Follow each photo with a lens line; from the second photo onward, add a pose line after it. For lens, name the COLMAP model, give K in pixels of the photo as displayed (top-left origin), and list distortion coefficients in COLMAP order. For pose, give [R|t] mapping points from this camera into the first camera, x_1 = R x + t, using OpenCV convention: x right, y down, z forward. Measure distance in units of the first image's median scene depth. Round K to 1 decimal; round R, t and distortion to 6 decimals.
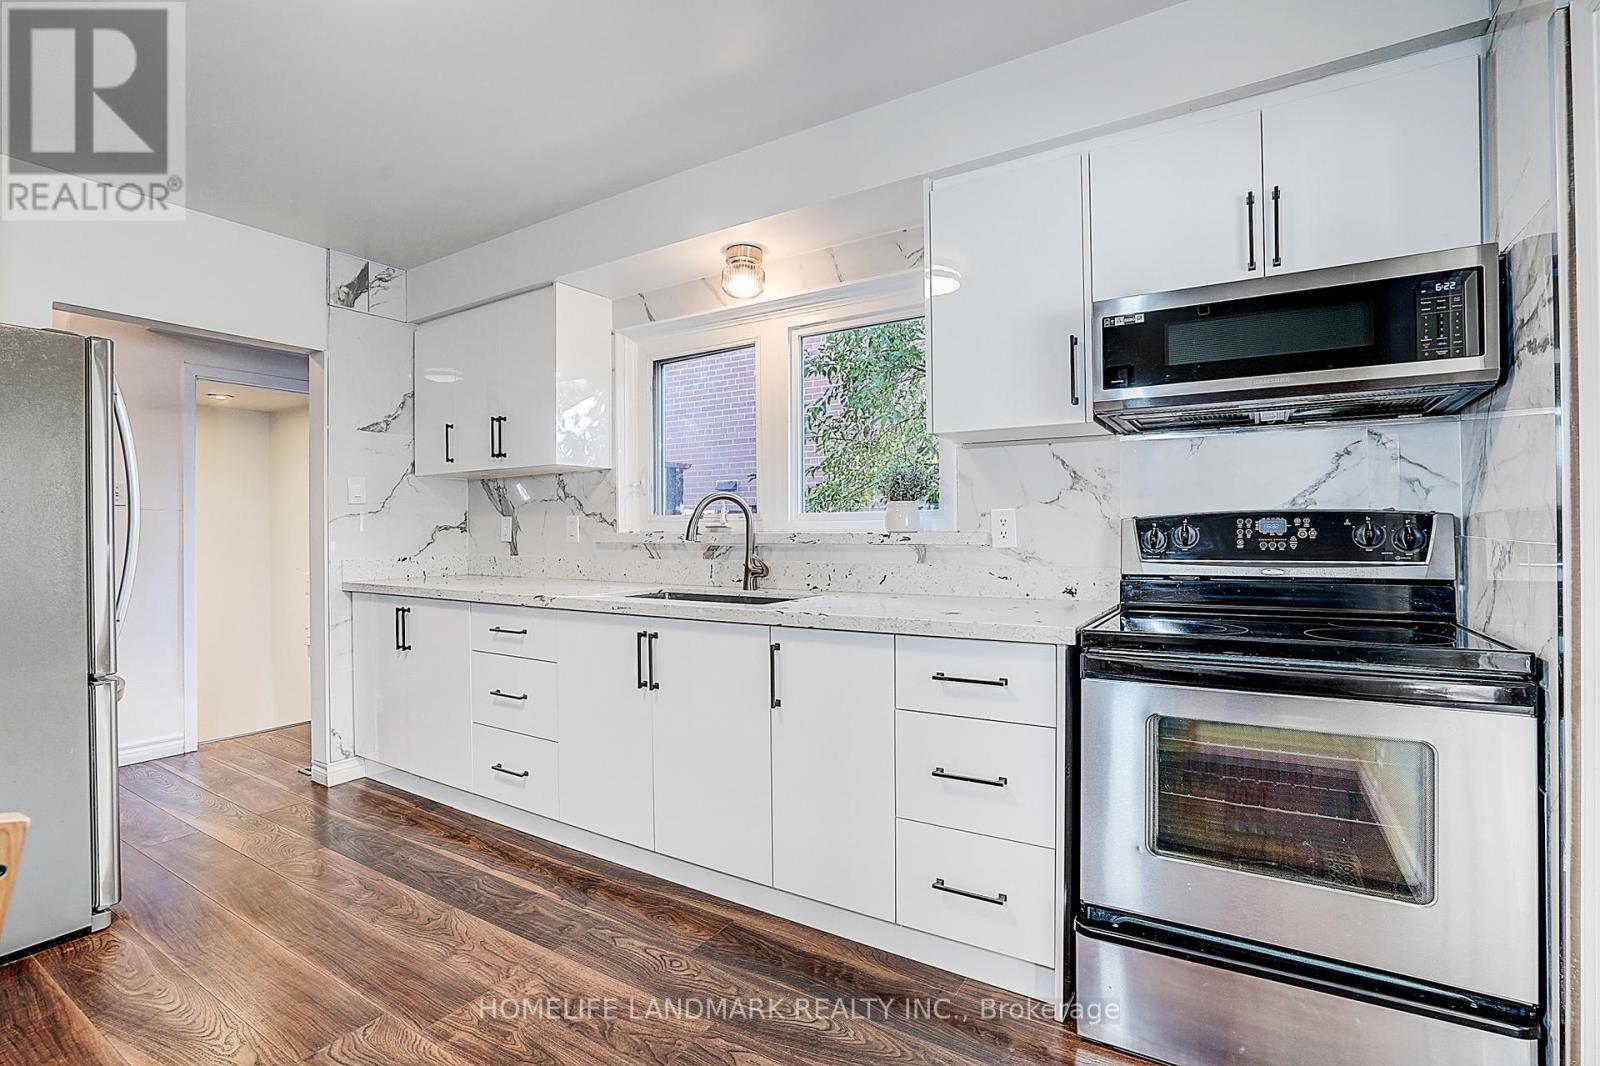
lens RADIAL K [[750.2, 0, 800.8], [0, 750.2, 535.5], [0, 0, 1]] dist [-0.066804, 0.028628]
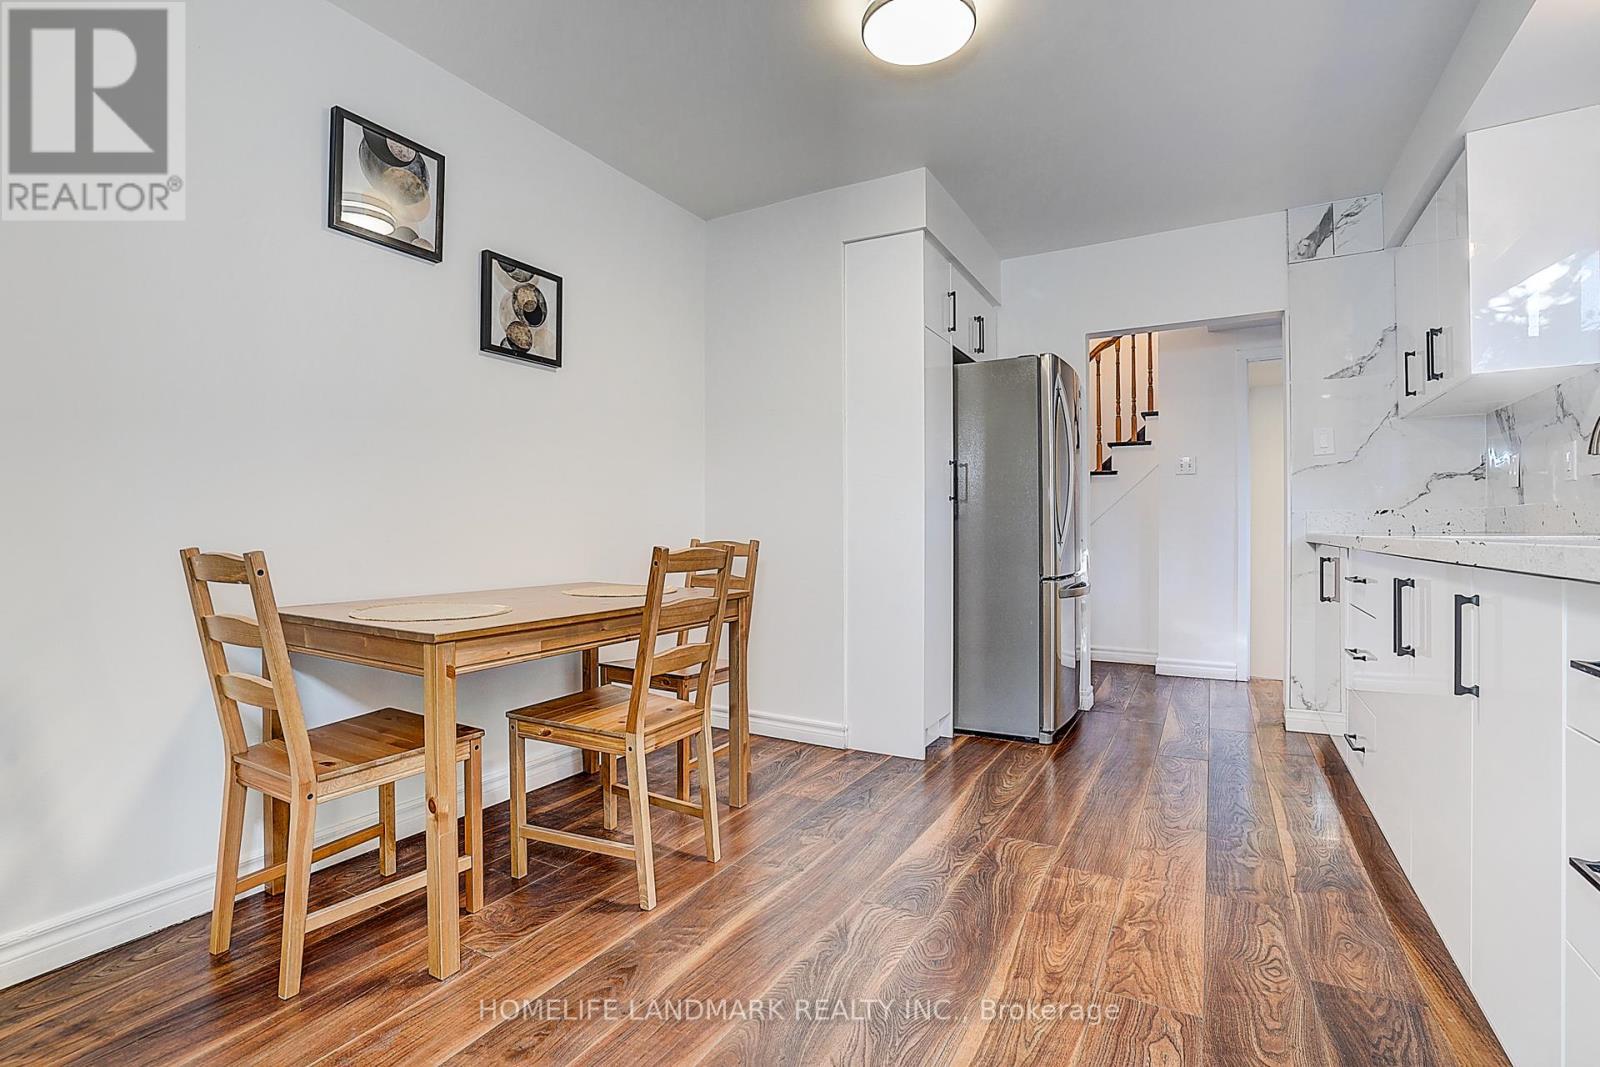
lens RADIAL K [[750.2, 0, 800.8], [0, 750.2, 536.0], [0, 0, 1]] dist [-0.066804, 0.028628]
pose [[0.040591, 0.011622, -0.999108, 0.350328], [-0.001591, 0.999932, 0.011567, 0.056888], [0.999175, 0.001121, 0.040606, 0.263682]]
